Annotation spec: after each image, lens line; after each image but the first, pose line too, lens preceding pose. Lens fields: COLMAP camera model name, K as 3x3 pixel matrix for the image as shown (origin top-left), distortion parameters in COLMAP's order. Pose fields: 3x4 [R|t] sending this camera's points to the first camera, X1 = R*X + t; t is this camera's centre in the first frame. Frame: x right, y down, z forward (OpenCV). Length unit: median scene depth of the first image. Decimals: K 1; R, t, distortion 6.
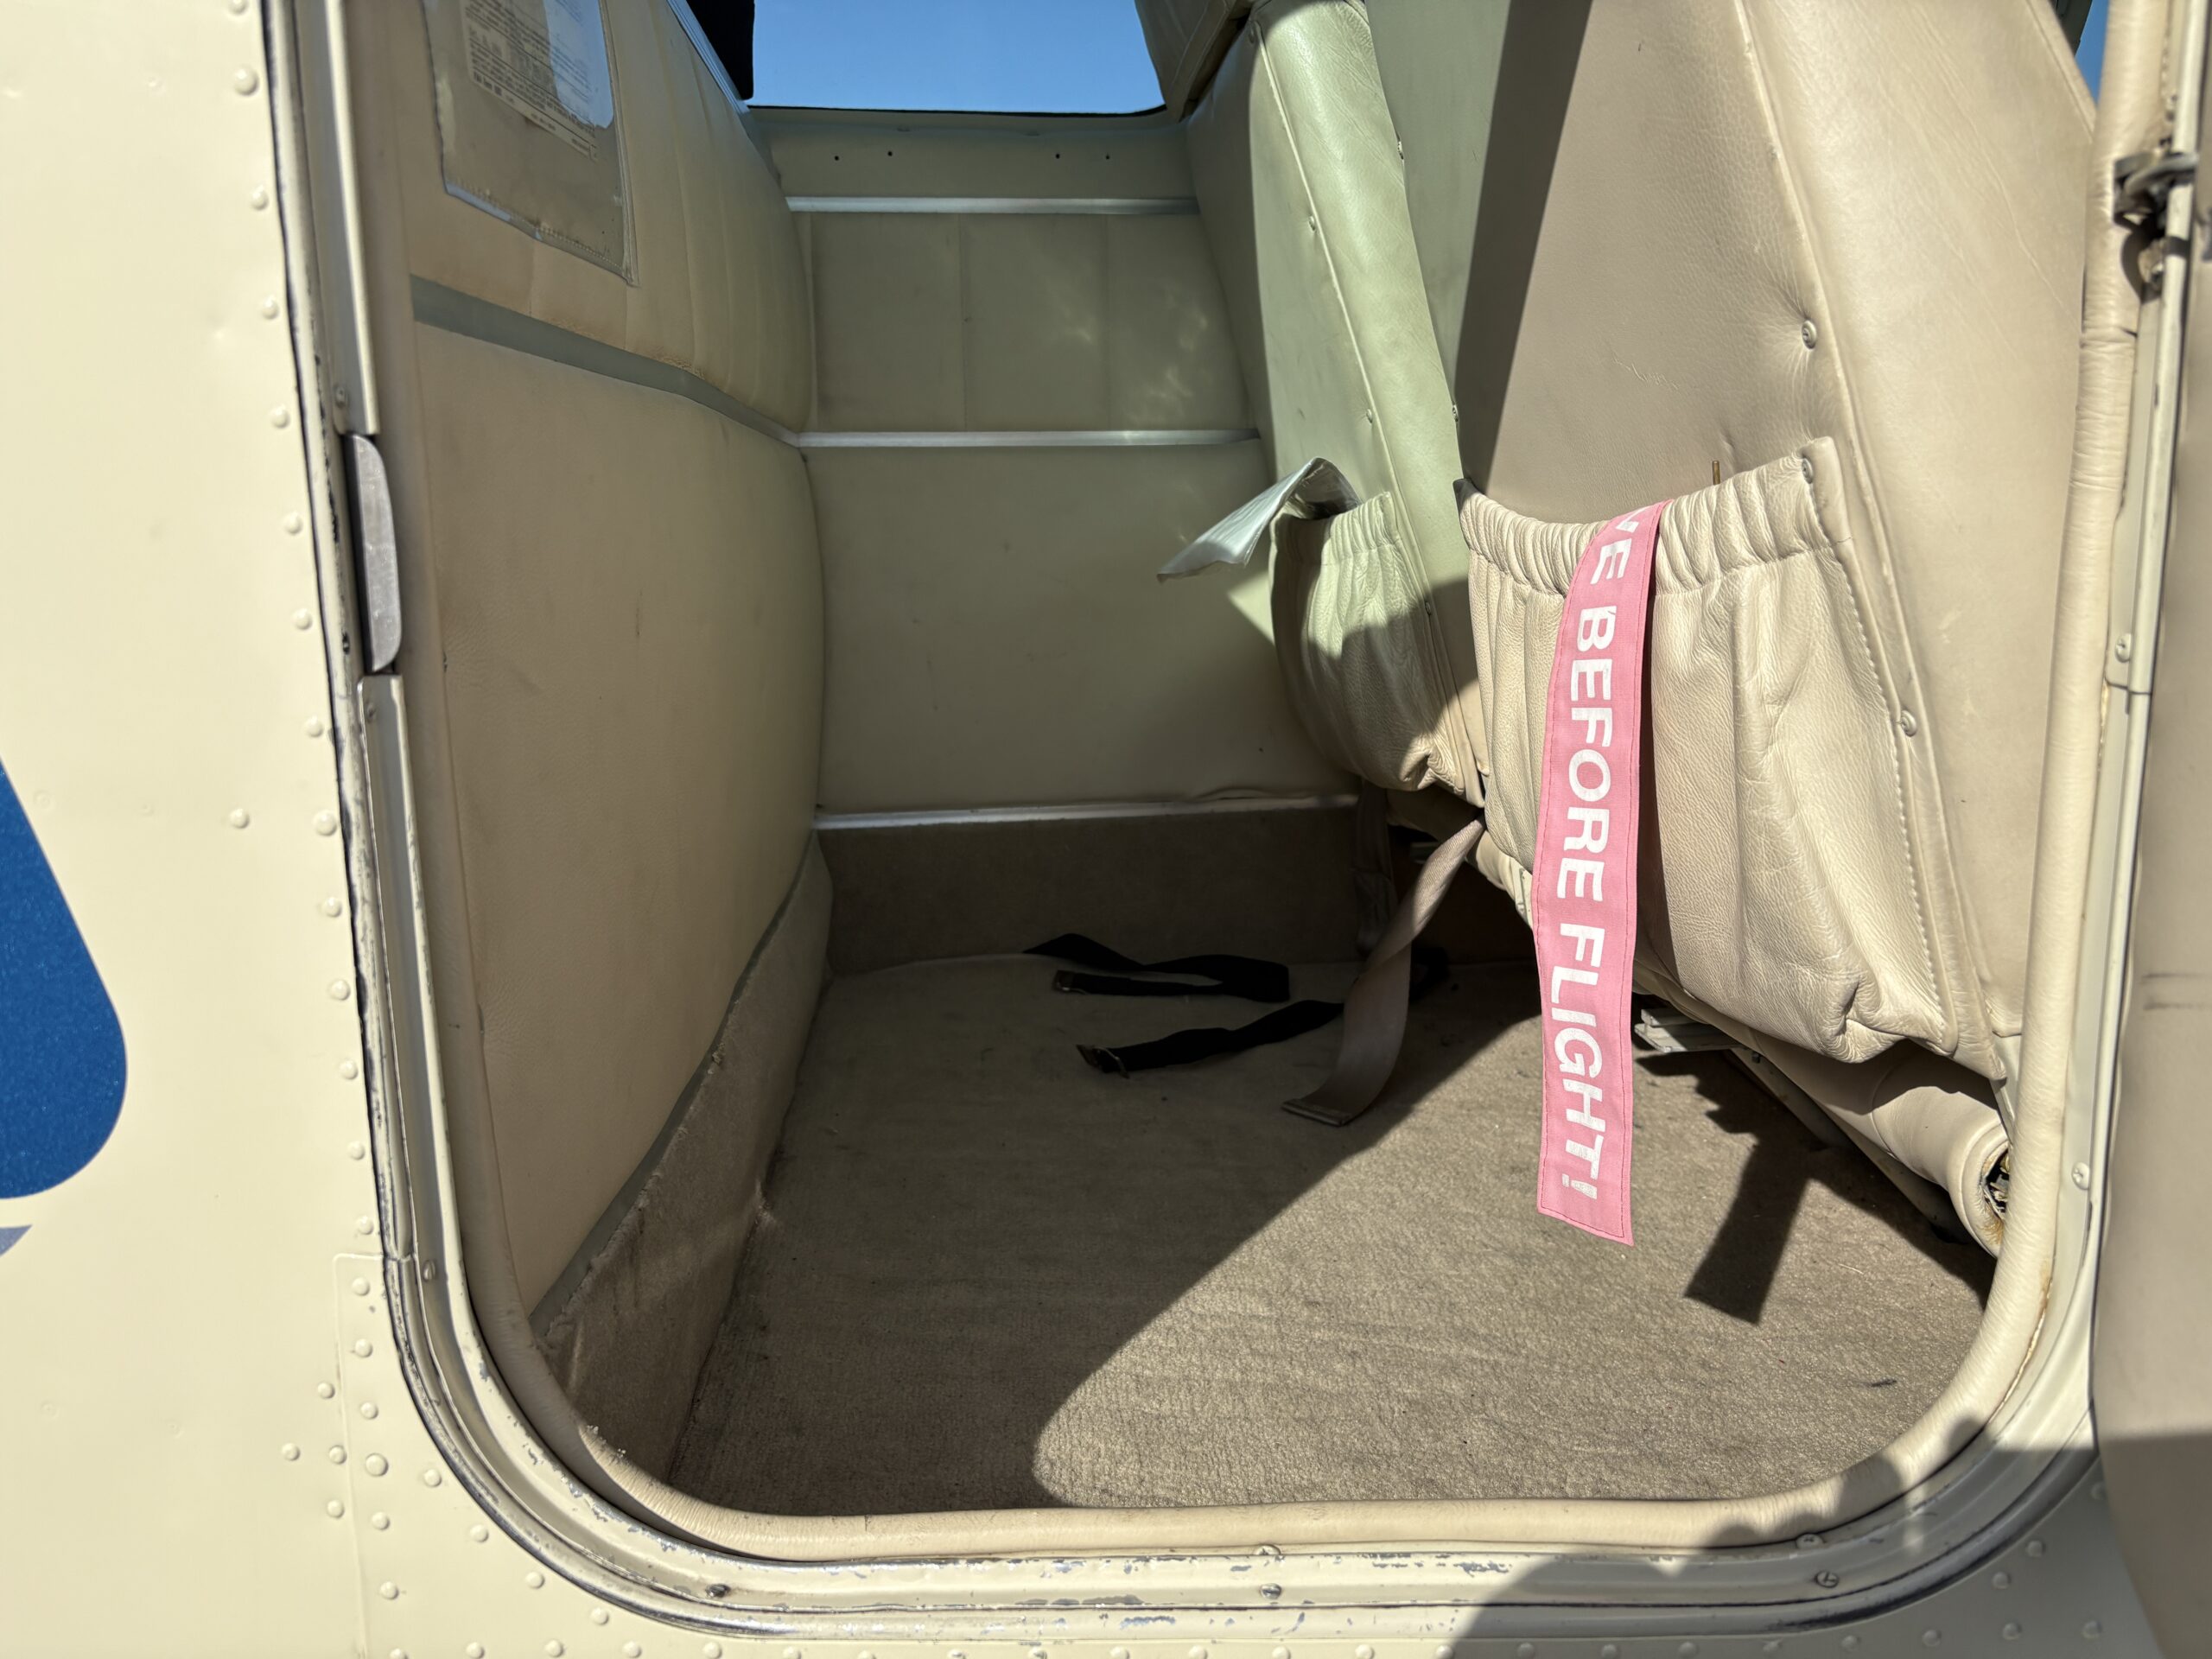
lens RADIAL K [[1627.2, 0, 1122.8], [0, 1627.2, 816.9], [0, 0, 1]] dist [0.037560, -0.059216]
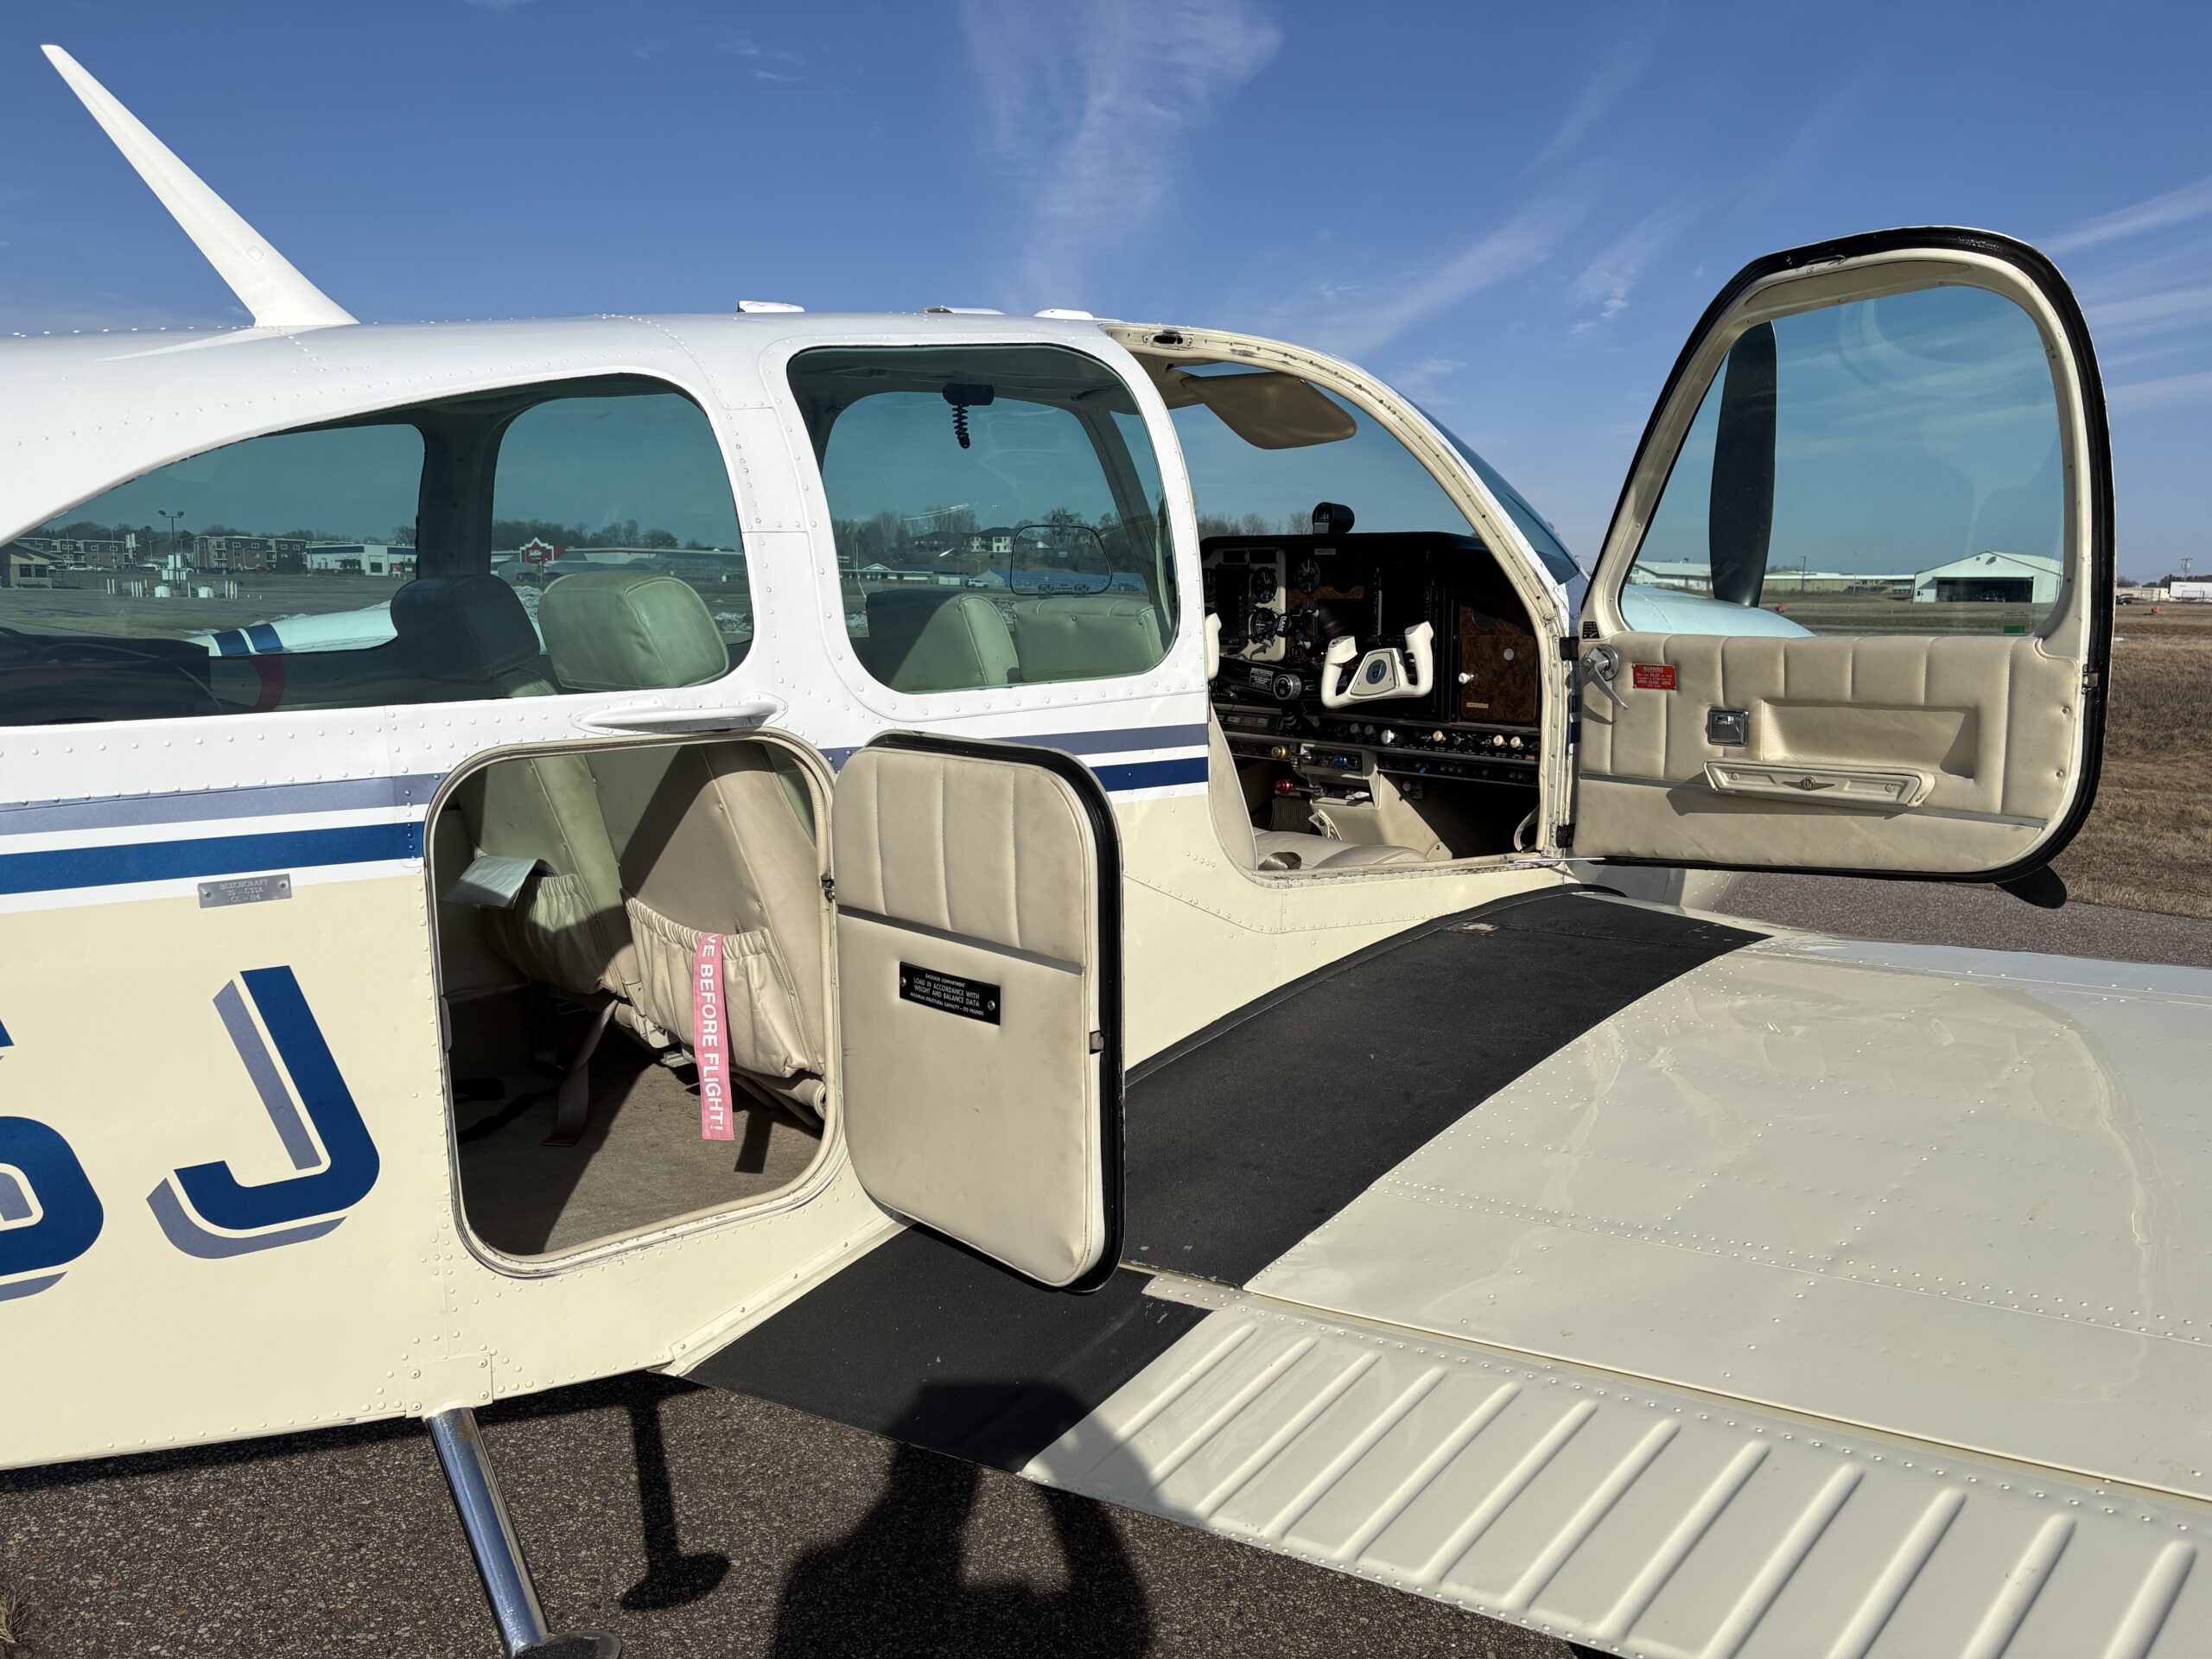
lens RADIAL K [[1627.2, 0, 1081.6], [0, 1627.2, 829.9], [0, 0, 1]] dist [0.037560, -0.059216]
pose [[0.797207, -0.099488, 0.595452, -1.198731], [0.107362, 0.993969, 0.022332, -0.430189], [-0.594083, 0.046126, 0.803080, -2.458185]]
